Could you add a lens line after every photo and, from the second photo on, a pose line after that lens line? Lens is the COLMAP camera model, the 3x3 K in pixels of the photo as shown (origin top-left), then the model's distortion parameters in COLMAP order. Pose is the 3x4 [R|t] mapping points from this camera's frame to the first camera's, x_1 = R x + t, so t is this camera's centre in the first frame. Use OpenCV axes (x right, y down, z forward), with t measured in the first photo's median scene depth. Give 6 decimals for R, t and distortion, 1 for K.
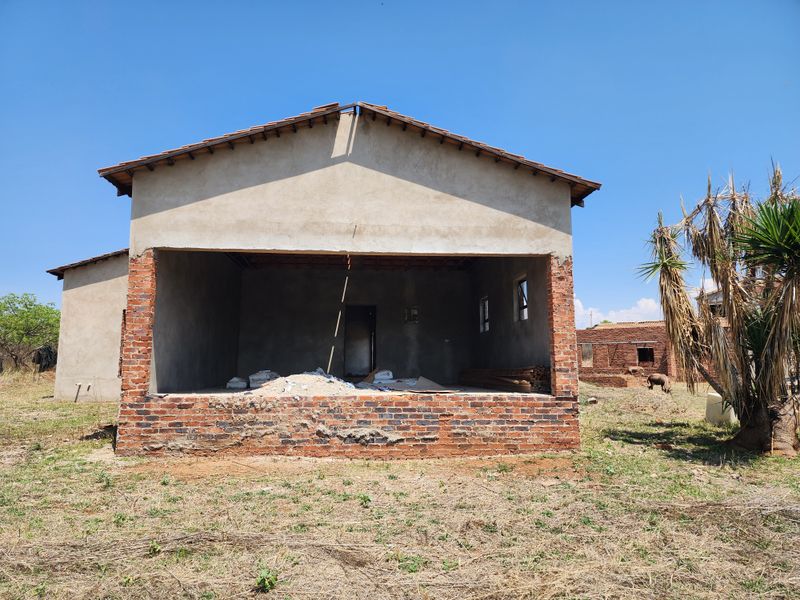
lens RADIAL K [[536.1, 0, 384.7], [0, 536.1, 301.9], [0, 0, 1]] dist [0.065369, -0.000179]
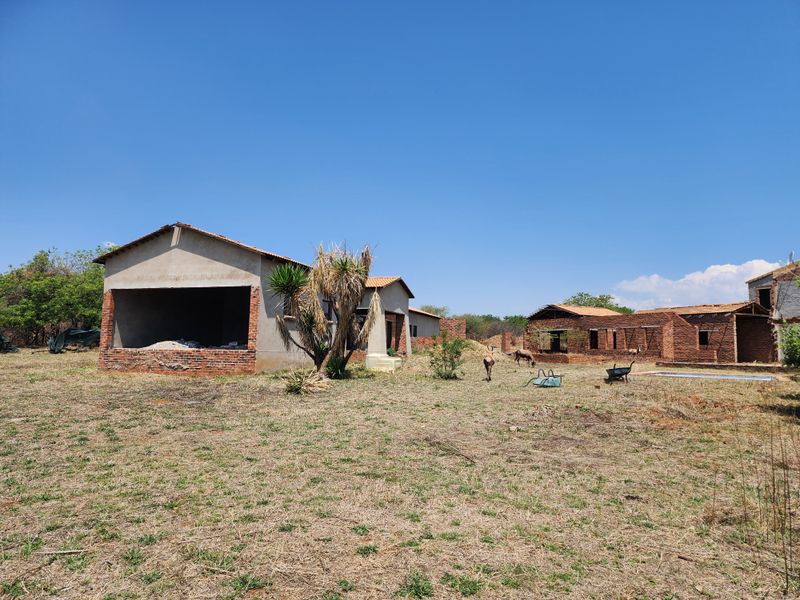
lens RADIAL K [[517.8, 0, 400.3], [0, 517.8, 296.2], [0, 0, 1]] dist [0.059428, -0.056078]
pose [[0.924628, -0.023104, -0.380170, 1.667790], [0.028824, 0.999541, 0.009358, -0.049075], [0.379779, -0.019611, 0.924869, -0.705074]]
